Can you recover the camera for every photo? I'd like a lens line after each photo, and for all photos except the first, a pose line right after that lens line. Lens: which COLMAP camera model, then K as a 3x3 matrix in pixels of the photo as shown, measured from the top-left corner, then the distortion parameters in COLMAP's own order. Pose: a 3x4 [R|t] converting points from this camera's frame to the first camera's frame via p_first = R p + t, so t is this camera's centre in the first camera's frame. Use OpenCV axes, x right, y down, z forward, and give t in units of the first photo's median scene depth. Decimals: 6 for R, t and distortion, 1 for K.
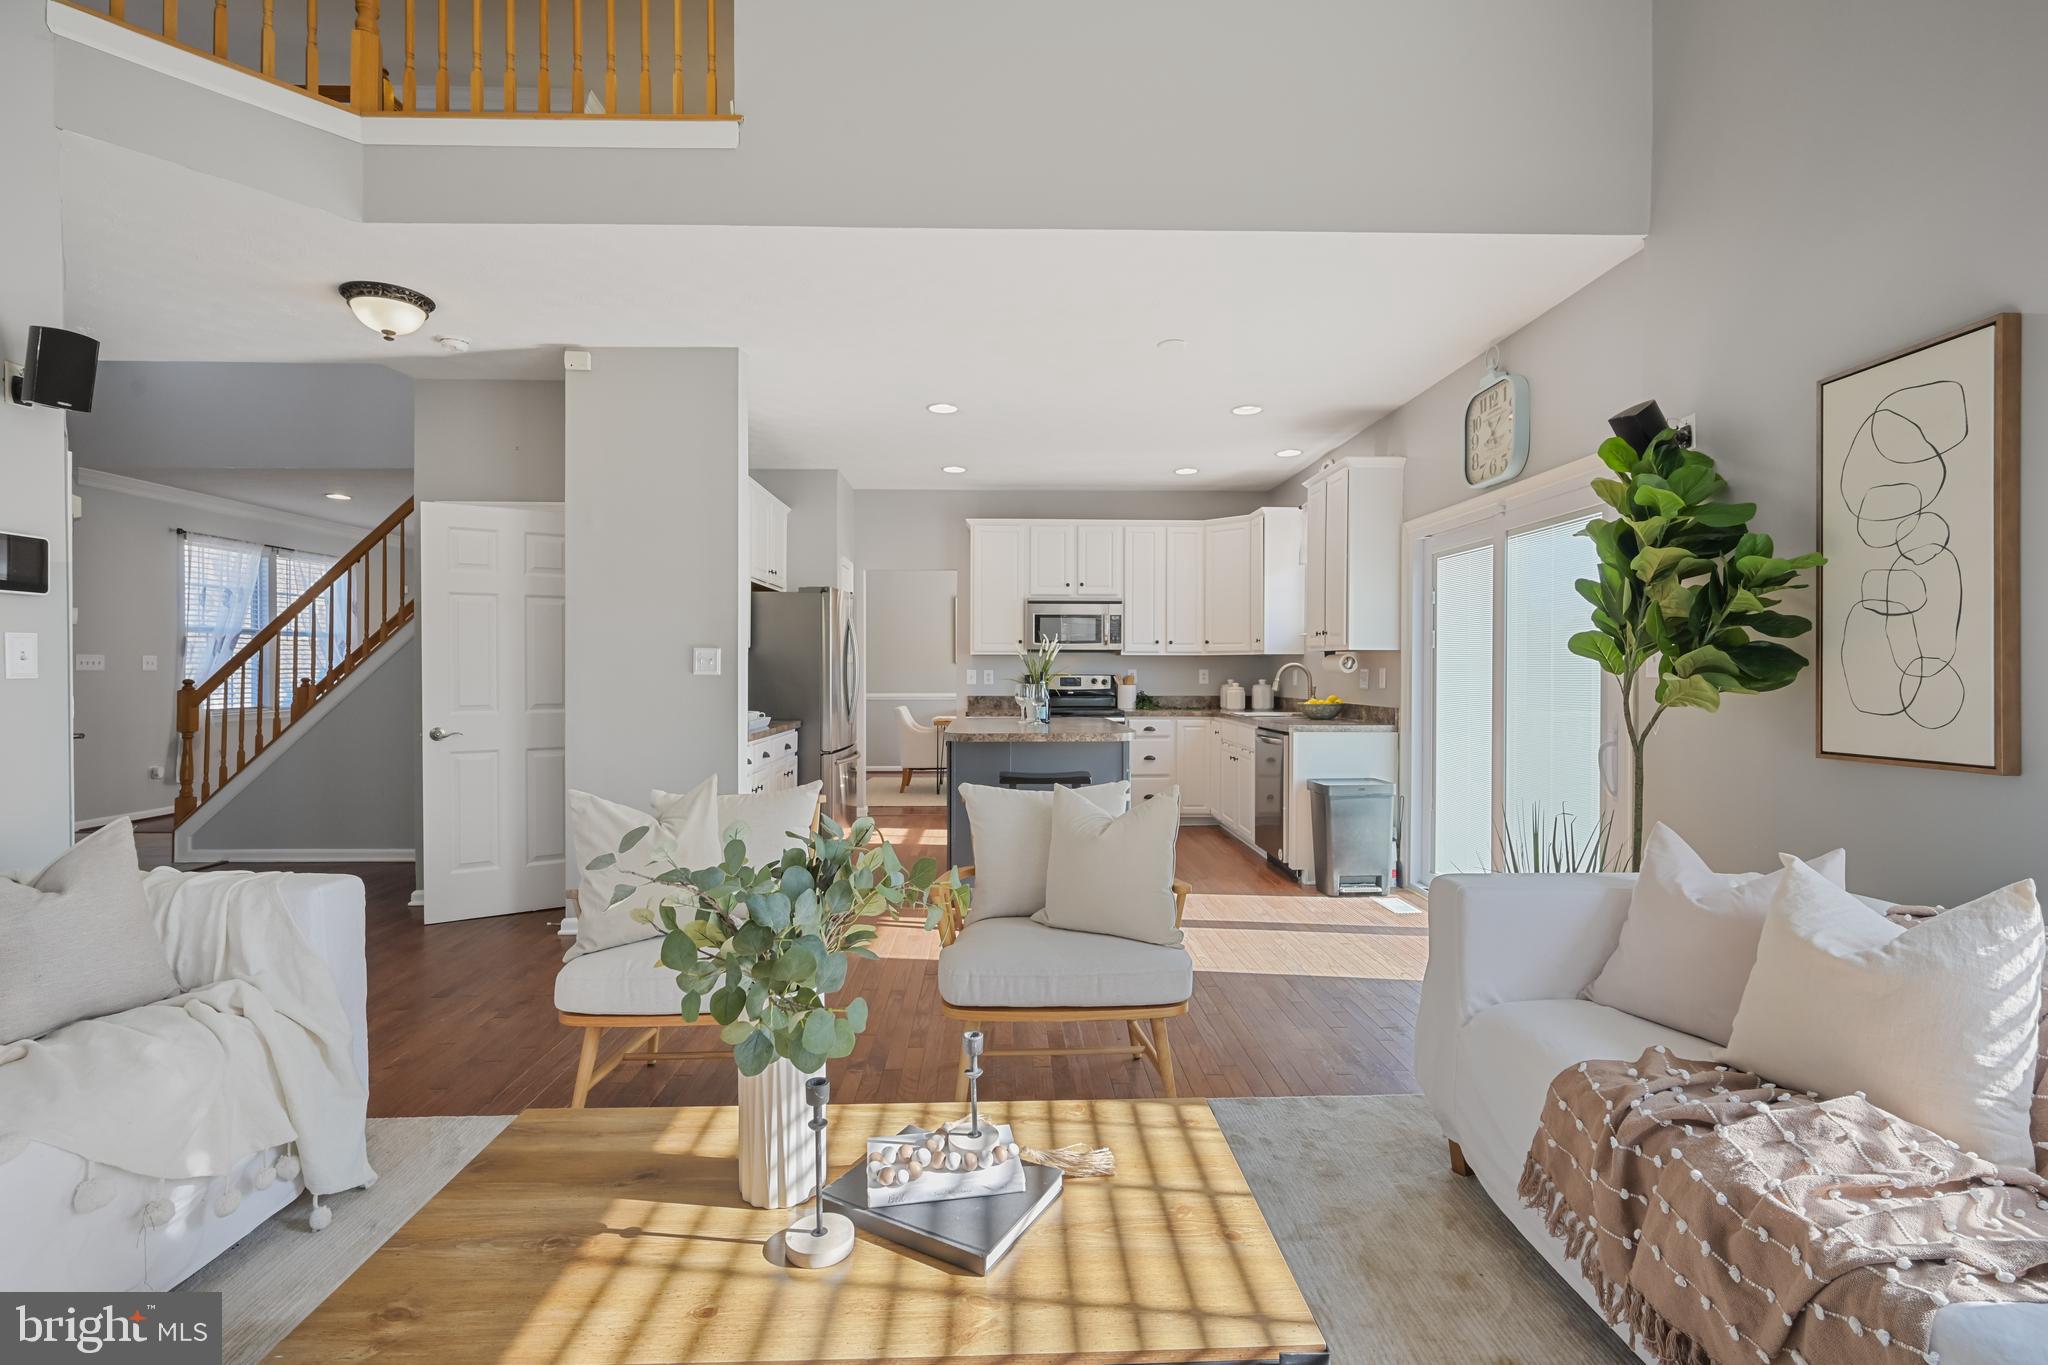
lens RADIAL K [[928.0, 0, 1020.0], [0, 928.0, 669.9], [0, 0, 1]] dist [-0.001042, 0.000192]
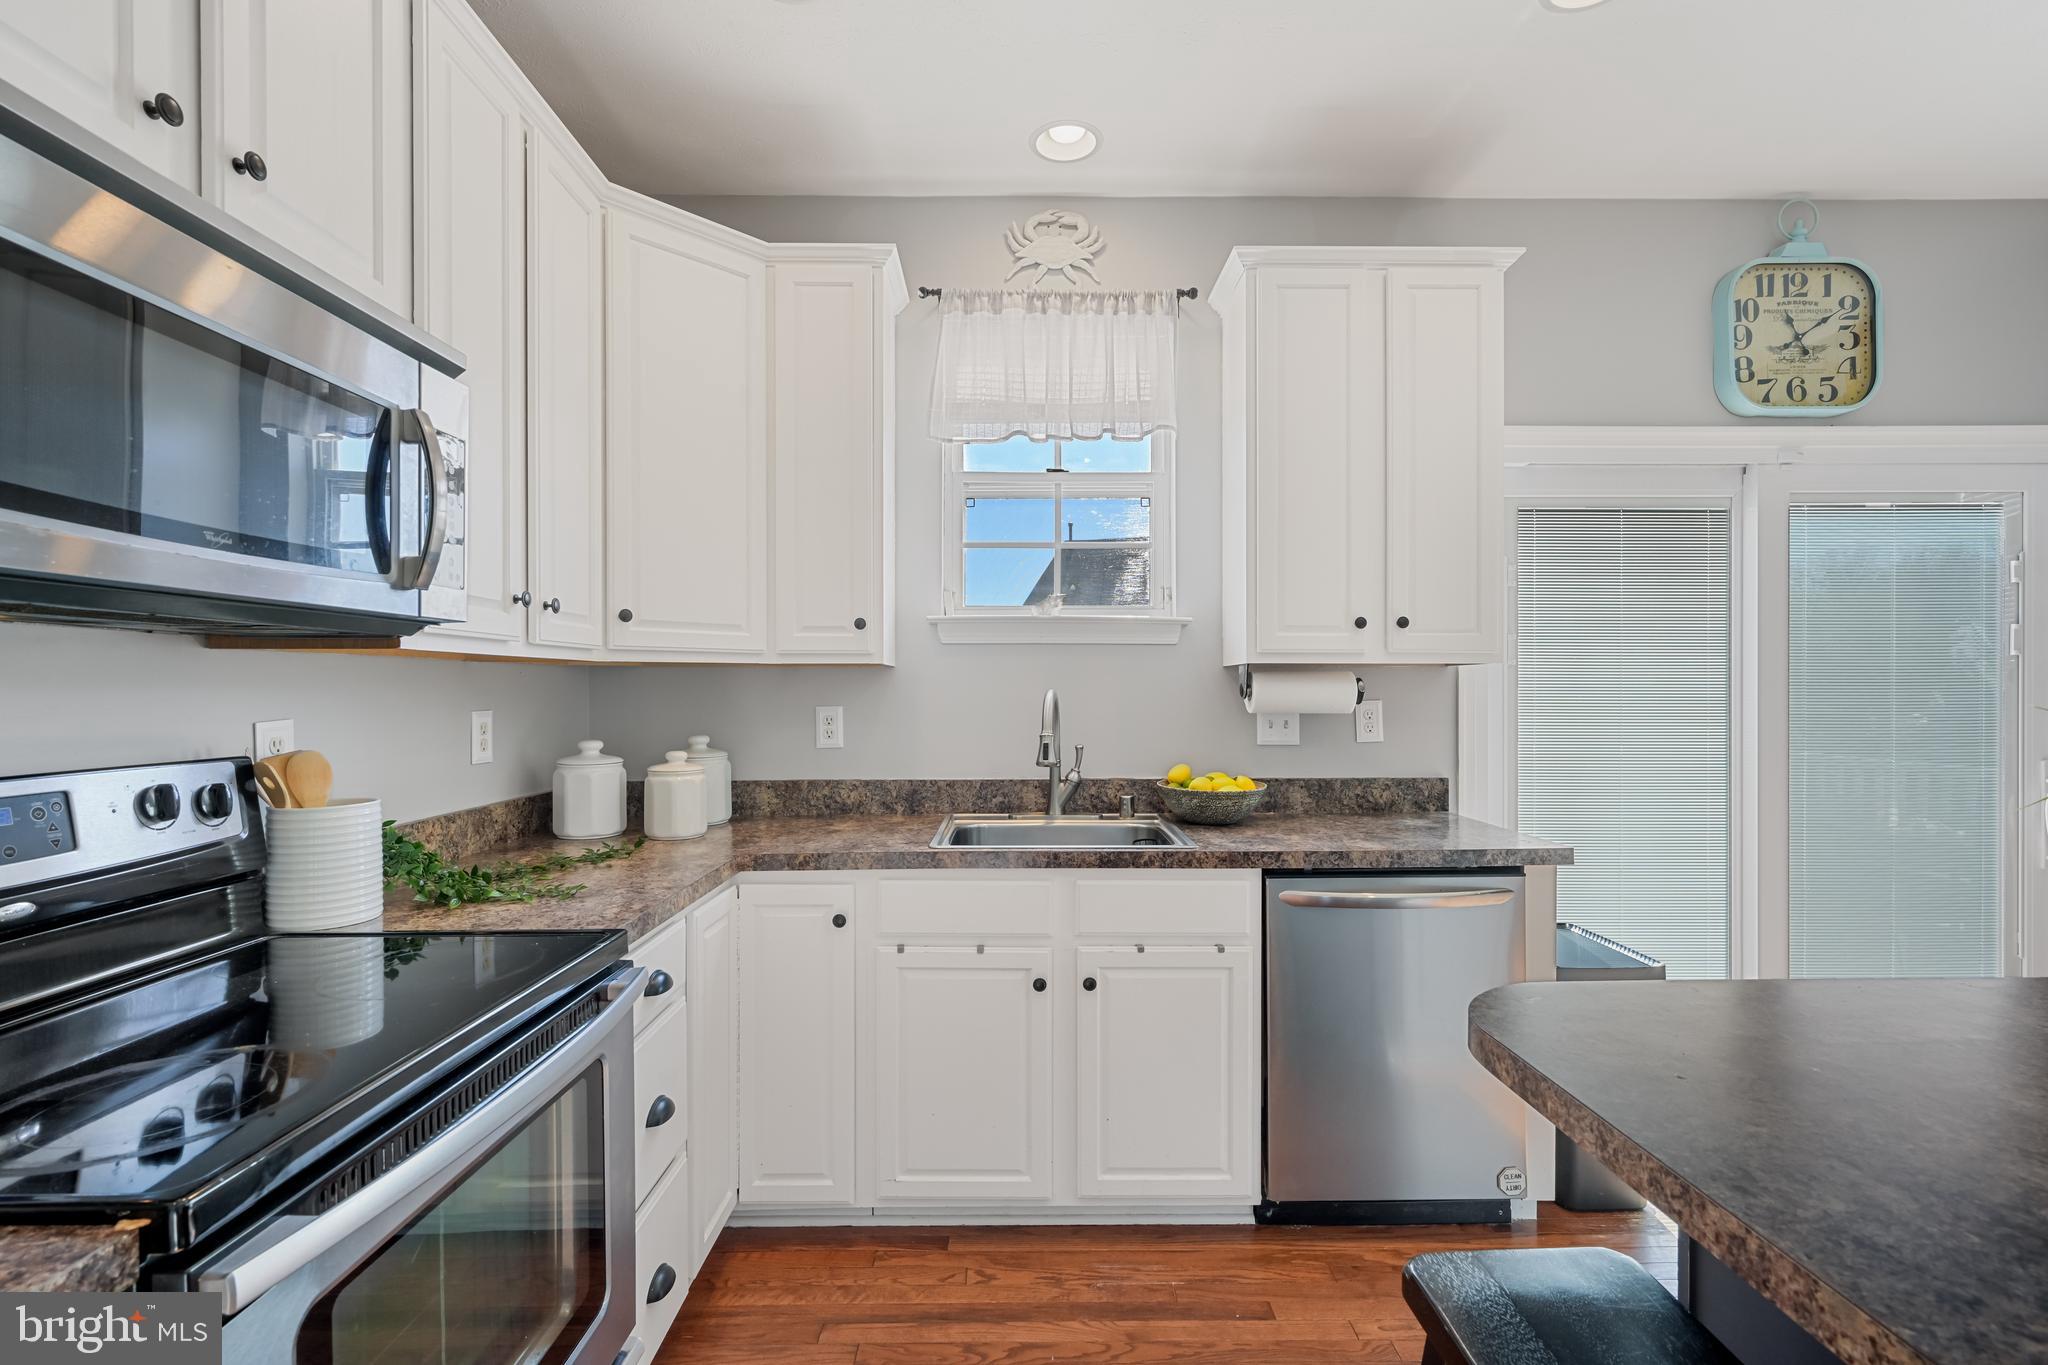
lens RADIAL K [[928.0, 0, 1020.0], [0, 928.0, 669.9], [0, 0, 1]] dist [-0.001042, 0.000192]
pose [[0.033363, 0.013595, 0.999351, -0.083687], [0.001351, 0.999906, -0.013647, -0.009639], [-0.999442, 0.001805, 0.033341, 0.869400]]
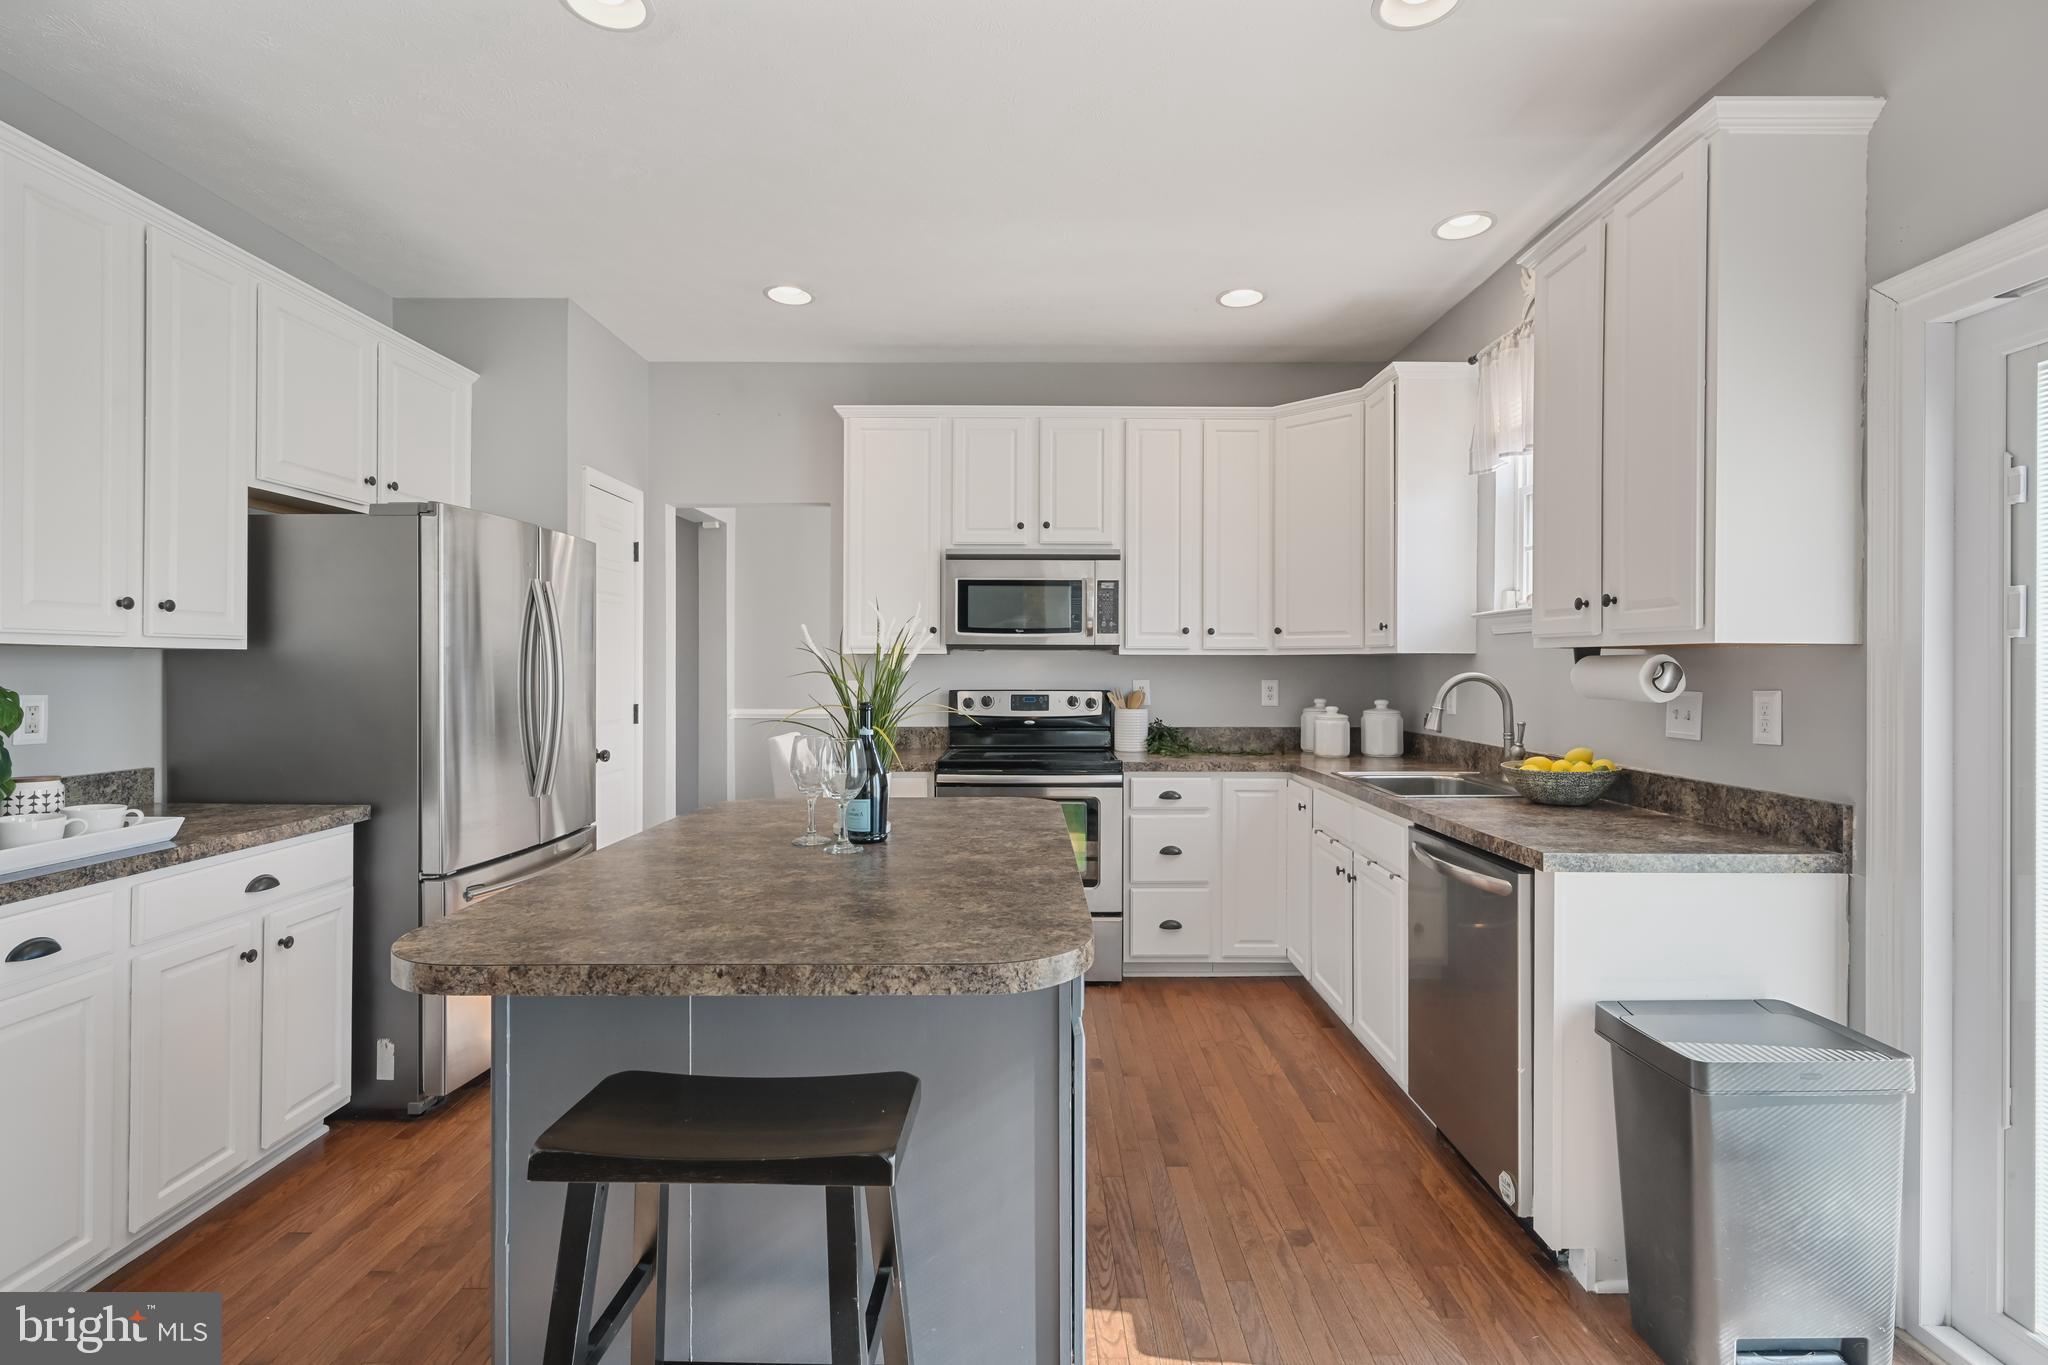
lens RADIAL K [[928.0, 0, 1020.0], [0, 928.0, 669.9], [0, 0, 1]] dist [-0.001042, 0.000192]
pose [[0.999259, 0.000959, -0.038474, 0.072200], [-0.000791, 0.999990, 0.004388, -0.009524], [0.038478, -0.004354, 0.999250, 0.456752]]
